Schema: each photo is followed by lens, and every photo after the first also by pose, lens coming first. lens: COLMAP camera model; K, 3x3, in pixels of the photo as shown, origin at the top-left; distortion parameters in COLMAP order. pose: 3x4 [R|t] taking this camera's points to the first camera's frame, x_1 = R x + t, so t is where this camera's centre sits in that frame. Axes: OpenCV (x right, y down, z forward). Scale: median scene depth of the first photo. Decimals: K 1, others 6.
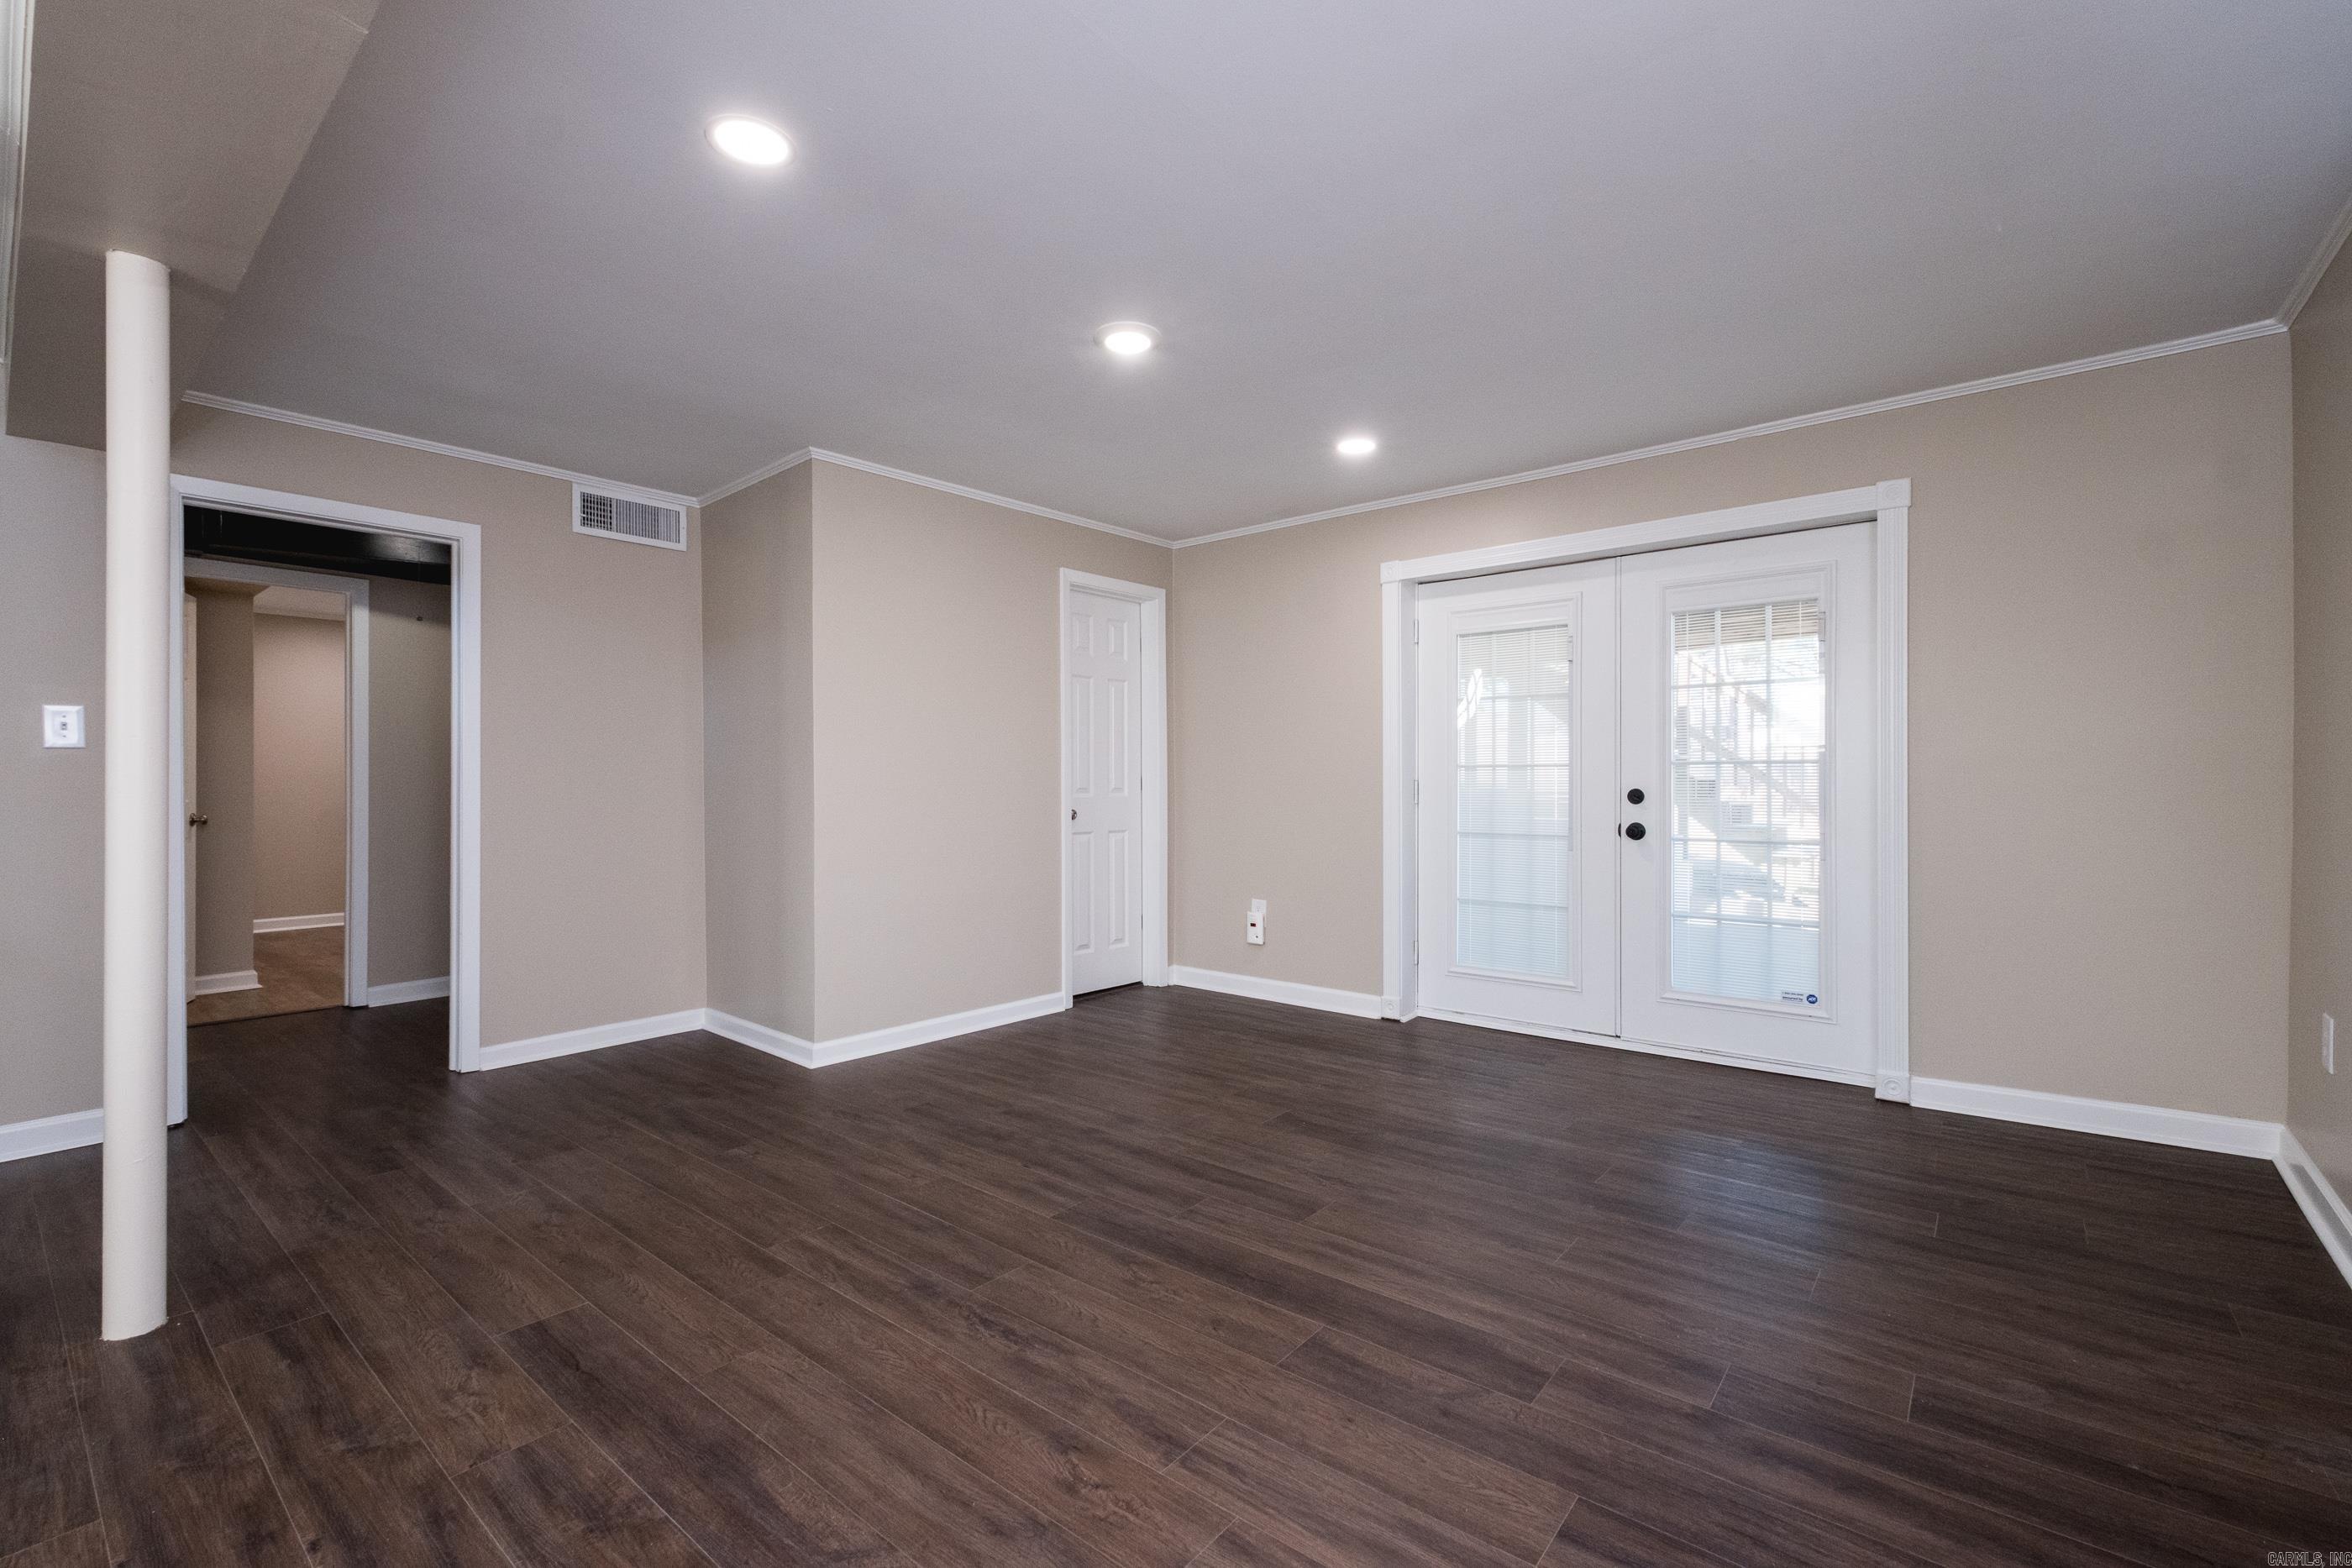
lens RADIAL K [[1007.1, 0, 1180.4], [0, 1007.1, 754.1], [0, 0, 1]] dist [0.001911, -0.000916]
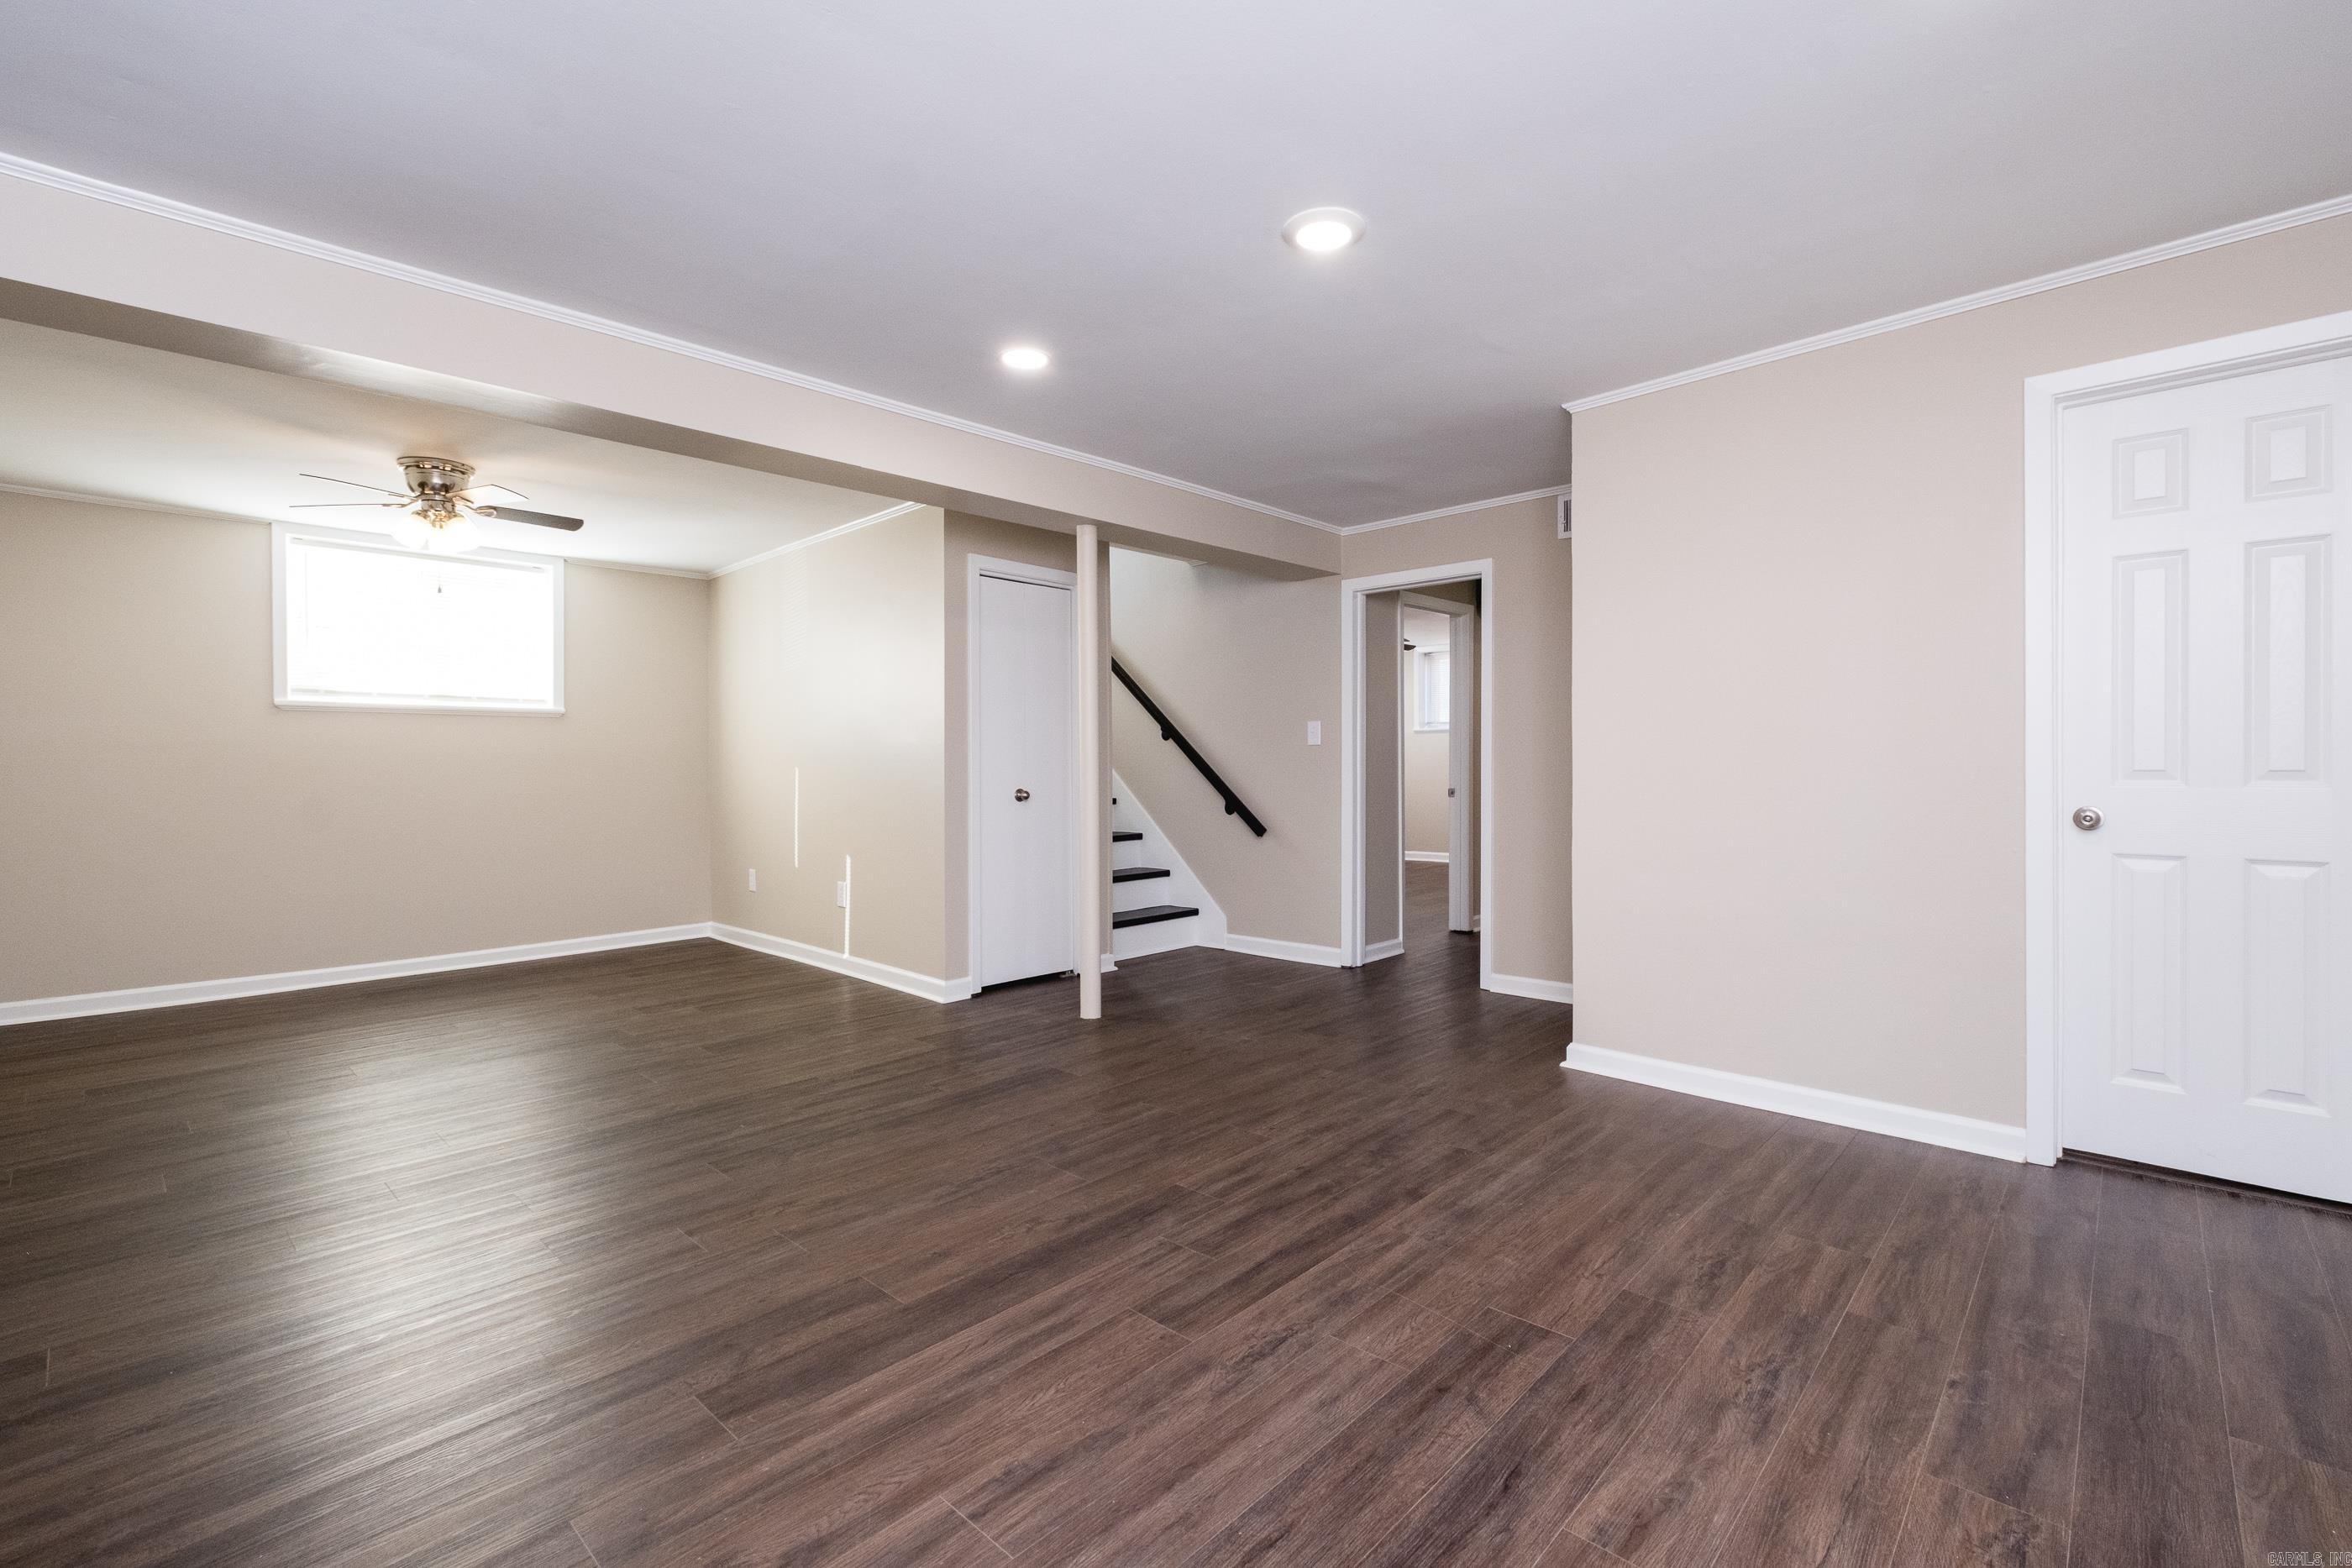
lens RADIAL K [[1007.1, 0, 1180.4], [0, 1007.1, 754.1], [0, 0, 1]] dist [0.001911, -0.000916]
pose [[-0.057311, -0.007036, -0.998332, 0.851455], [0.036517, 0.999291, -0.009139, 0.021945], [0.997688, -0.036980, -0.057013, 1.004109]]
